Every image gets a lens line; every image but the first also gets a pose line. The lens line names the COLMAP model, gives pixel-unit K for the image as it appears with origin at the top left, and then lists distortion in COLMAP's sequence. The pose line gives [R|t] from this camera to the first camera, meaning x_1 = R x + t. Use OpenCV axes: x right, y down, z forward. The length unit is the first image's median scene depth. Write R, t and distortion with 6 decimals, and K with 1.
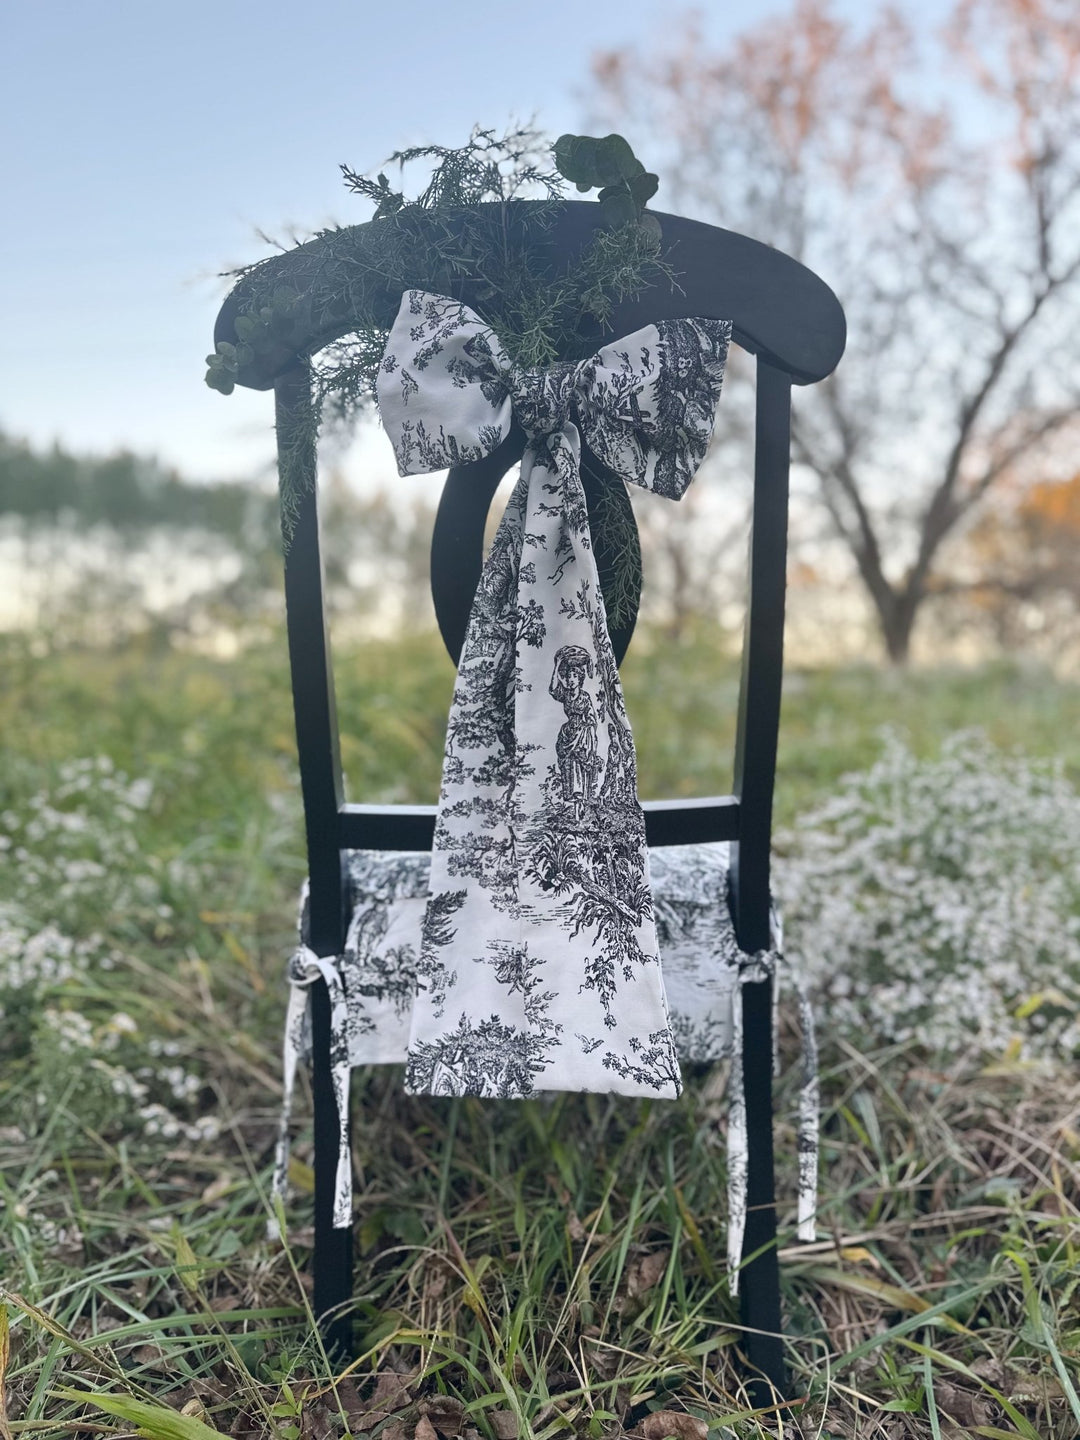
lens RADIAL K [[1038.5, 0, 537.9], [0, 1038.5, 702.8], [0, 0, 1]] dist [0.109723, -0.174450]
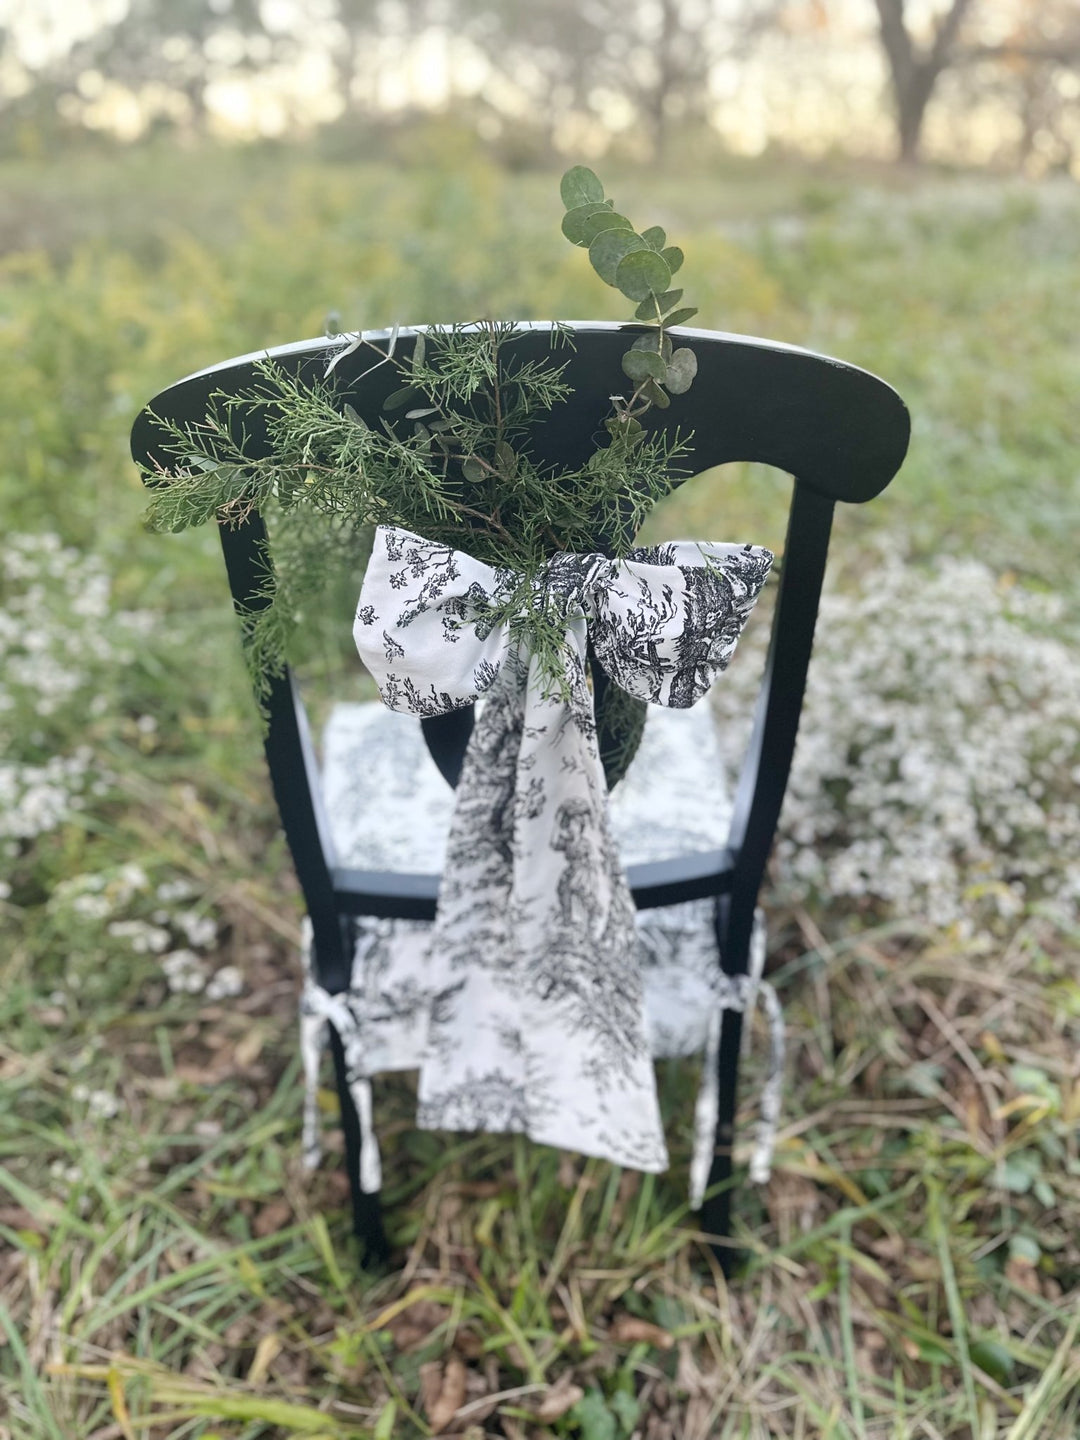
lens RADIAL K [[1061.3, 0, 538.9], [0, 1061.3, 701.7], [0, 0, 1]] dist [0.053187, -0.072585]
pose [[0.999359, -0.017504, 0.031220, -0.026358], [0.001897, 0.896931, 0.442166, -0.545345], [-0.035742, -0.441823, 0.896390, 0.164534]]
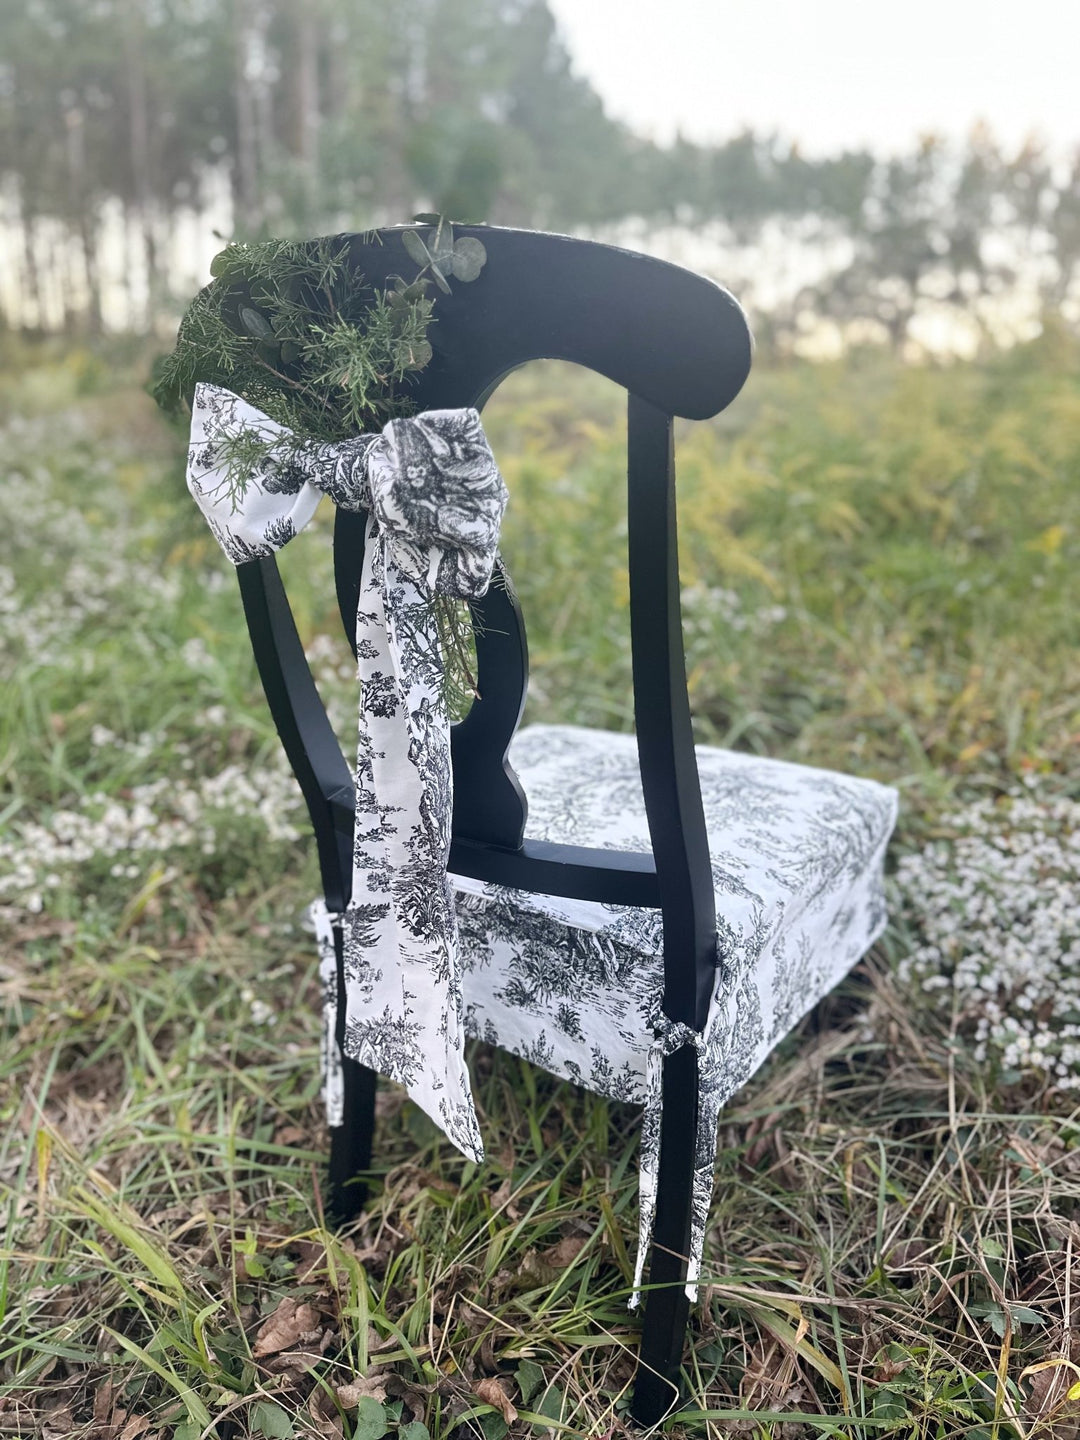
lens RADIAL K [[1038.5, 0, 537.9], [0, 1038.5, 702.8], [0, 0, 1]] dist [0.109723, -0.174450]
pose [[0.847117, 0.148408, -0.510263, 0.586523], [-0.002027, 0.961107, 0.276170, -0.320400], [0.531403, -0.232914, 0.814470, 0.257798]]
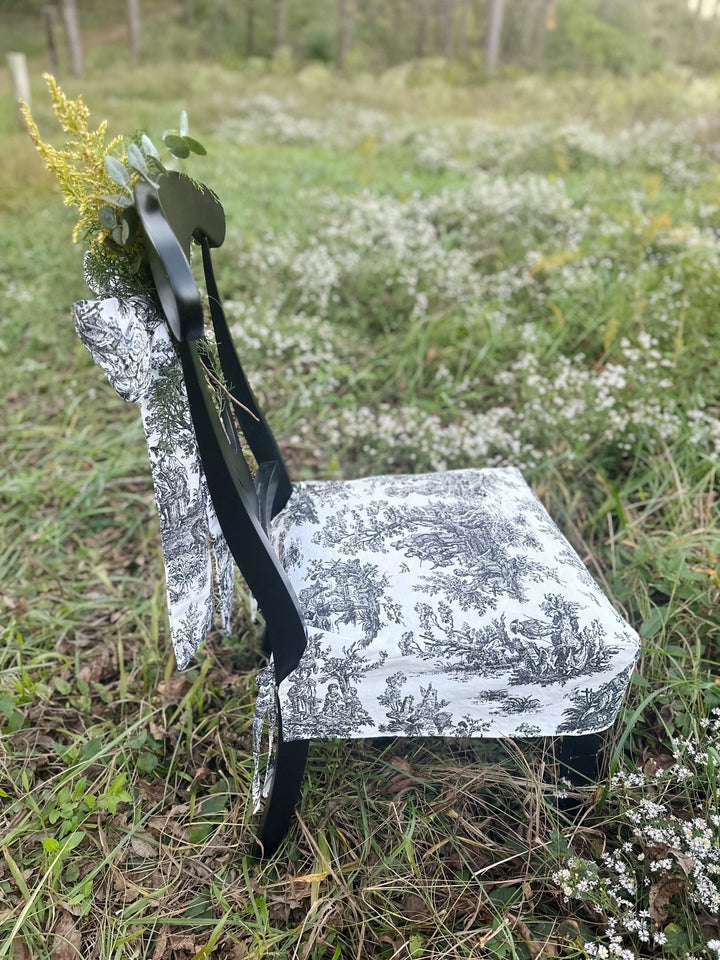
lens RADIAL K [[679.5, 0, 360.0], [0, 679.5, 480.0], [0, 0, 1]] dist [0.197702, -0.437523]
pose [[0.123805, 0.503202, -0.855254, 1.028649], [-0.037460, 0.863641, 0.502714, -0.563803], [0.991599, -0.030200, 0.125773, 1.097457]]
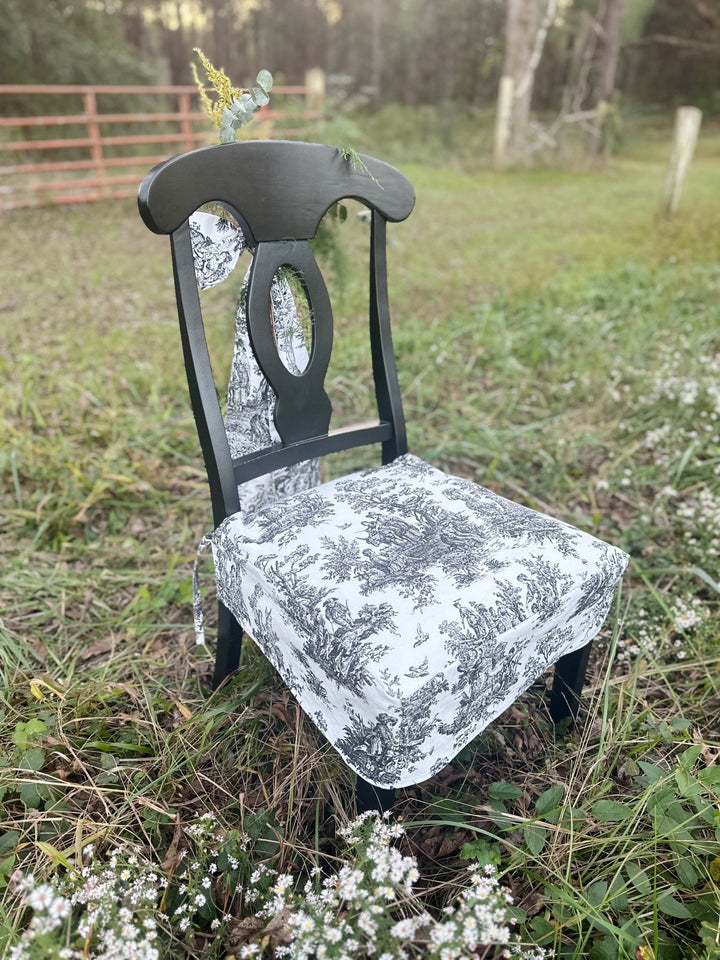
lens RADIAL K [[688.8, 0, 351.7], [0, 688.8, 479.2], [0, 0, 1]] dist [0.123635, -0.176668]
pose [[-0.780324, 0.260271, -0.568642, 0.776188], [-0.041647, 0.885635, 0.462510, -0.488927], [0.623987, 0.384590, -0.680243, 2.141695]]
